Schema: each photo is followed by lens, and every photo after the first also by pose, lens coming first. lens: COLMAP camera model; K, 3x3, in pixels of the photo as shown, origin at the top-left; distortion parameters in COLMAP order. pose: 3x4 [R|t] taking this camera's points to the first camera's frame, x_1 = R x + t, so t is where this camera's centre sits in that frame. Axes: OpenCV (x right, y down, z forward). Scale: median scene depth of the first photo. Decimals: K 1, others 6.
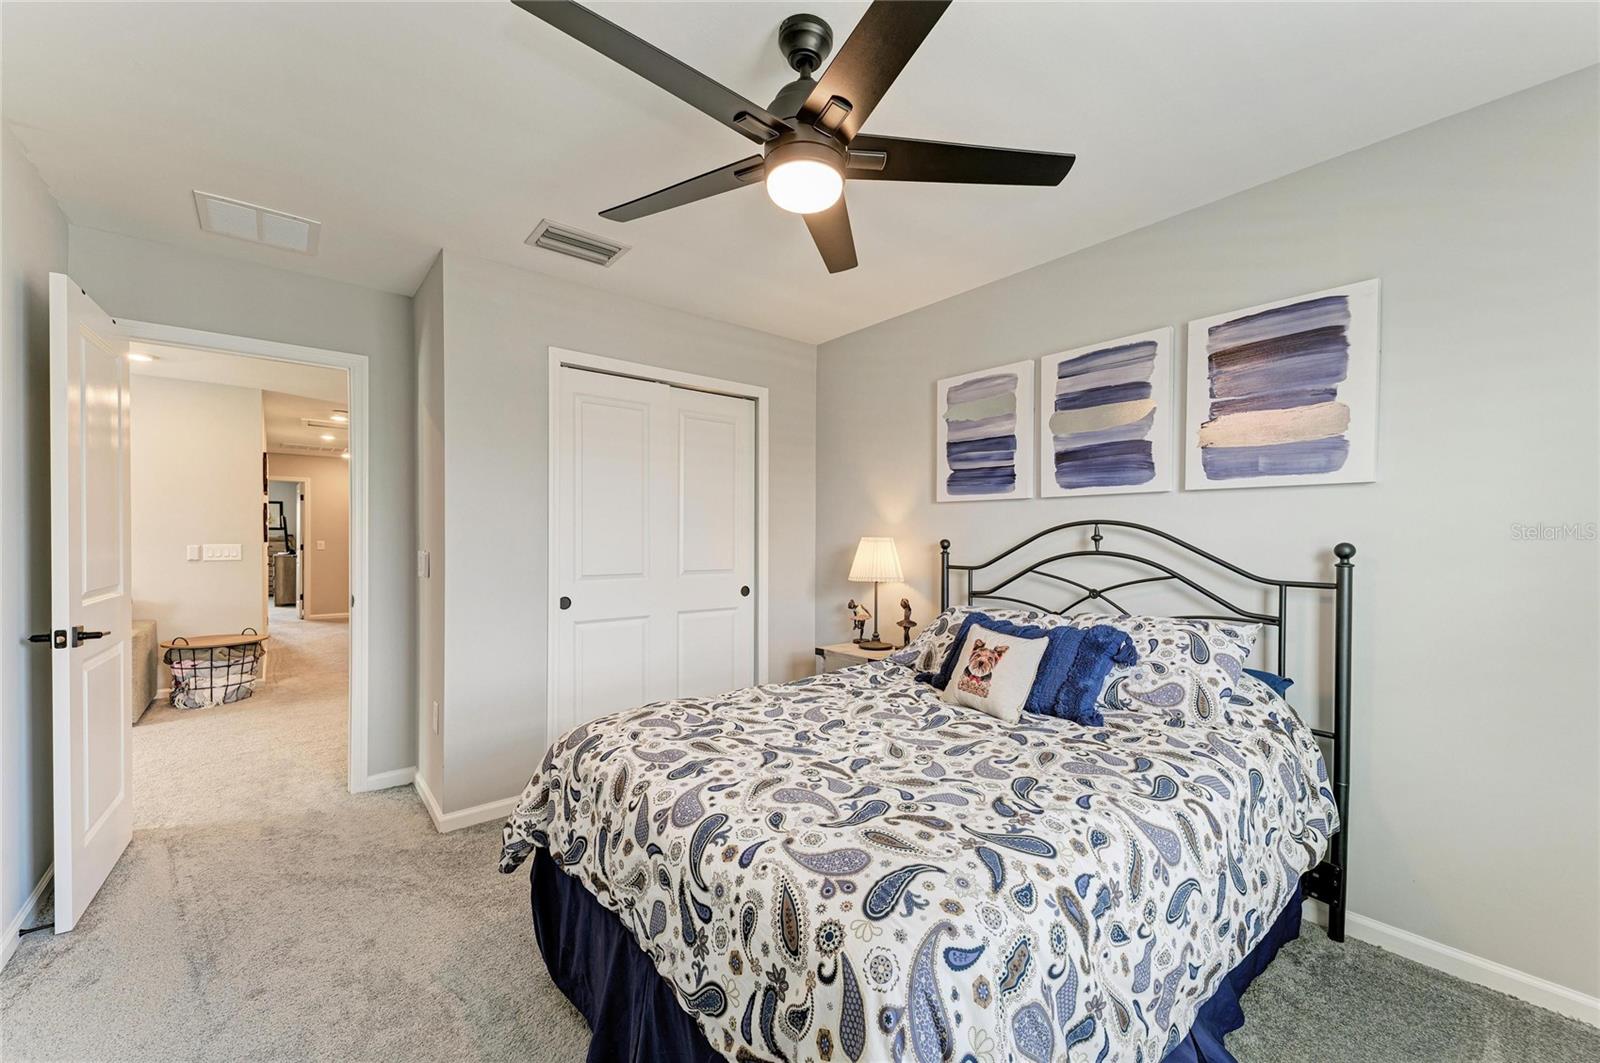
lens RADIAL K [[633.6, 0, 807.2], [0, 633.6, 537.3], [0, 0, 1]] dist [0.020565, -0.003972]
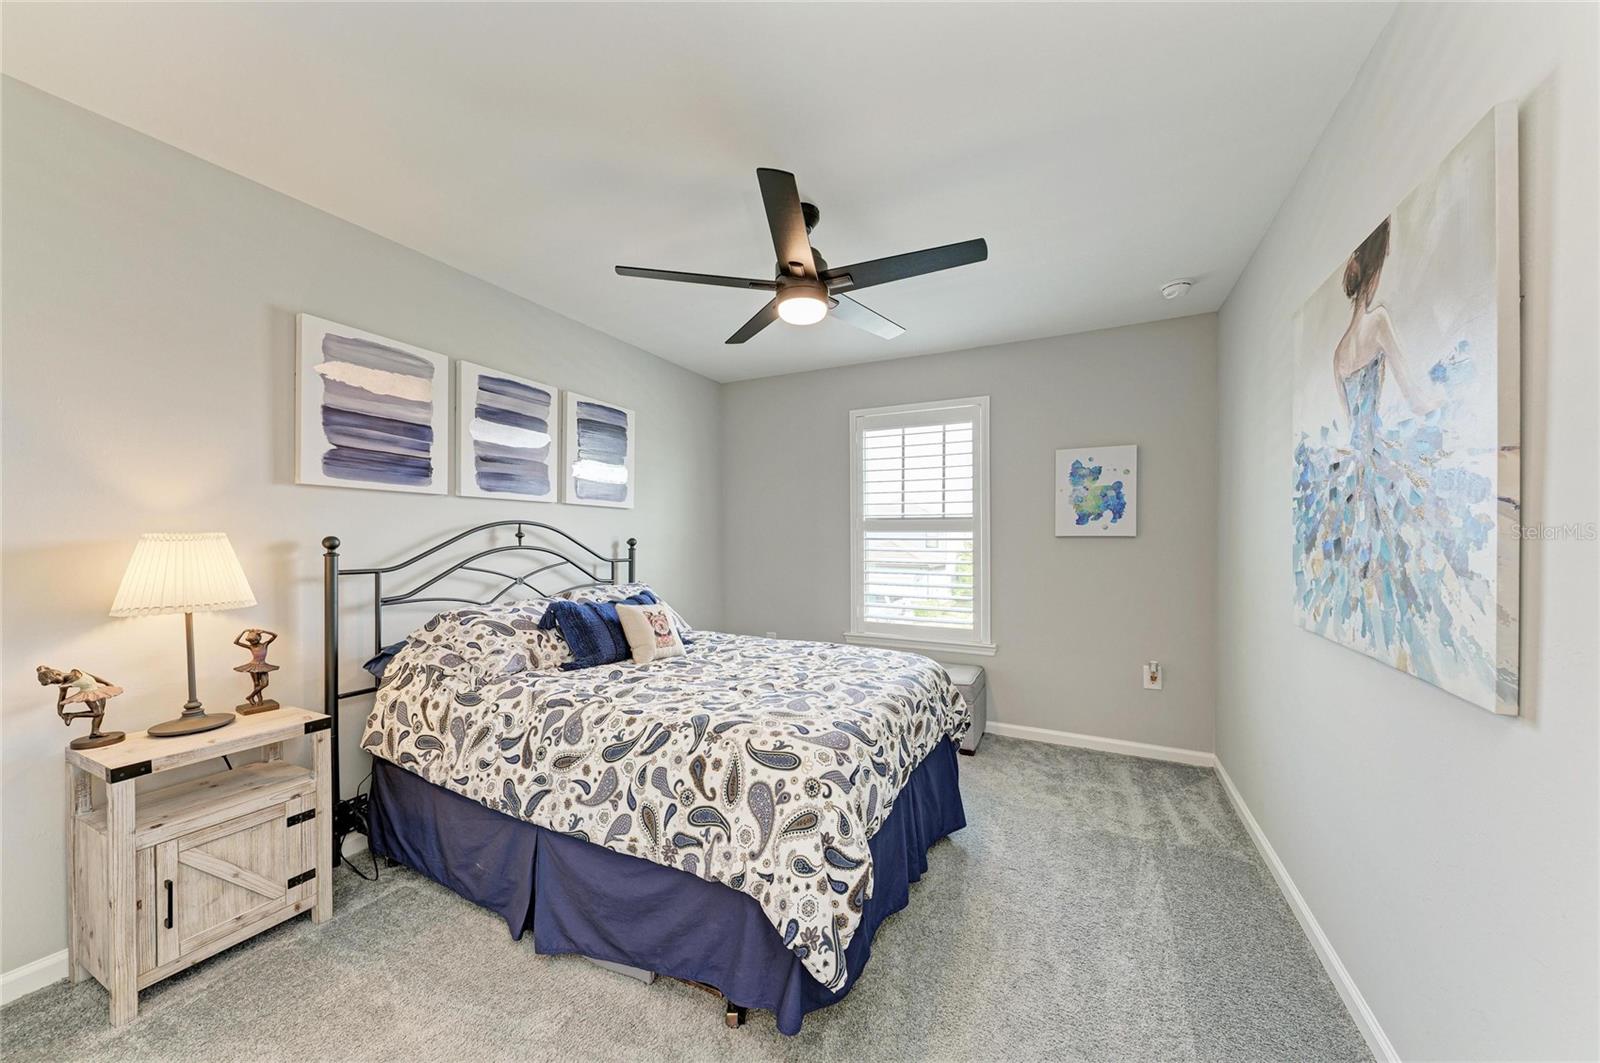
lens RADIAL K [[572.0, 0, 812.9], [0, 572.0, 539.0], [0, 0, 1]] dist [0.005061, -0.002869]
pose [[-0.428946, -0.011331, 0.903259, -0.690155], [-0.010219, 0.999918, 0.007690, -0.005197], [-0.903272, -0.005932, -0.429027, 0.842079]]
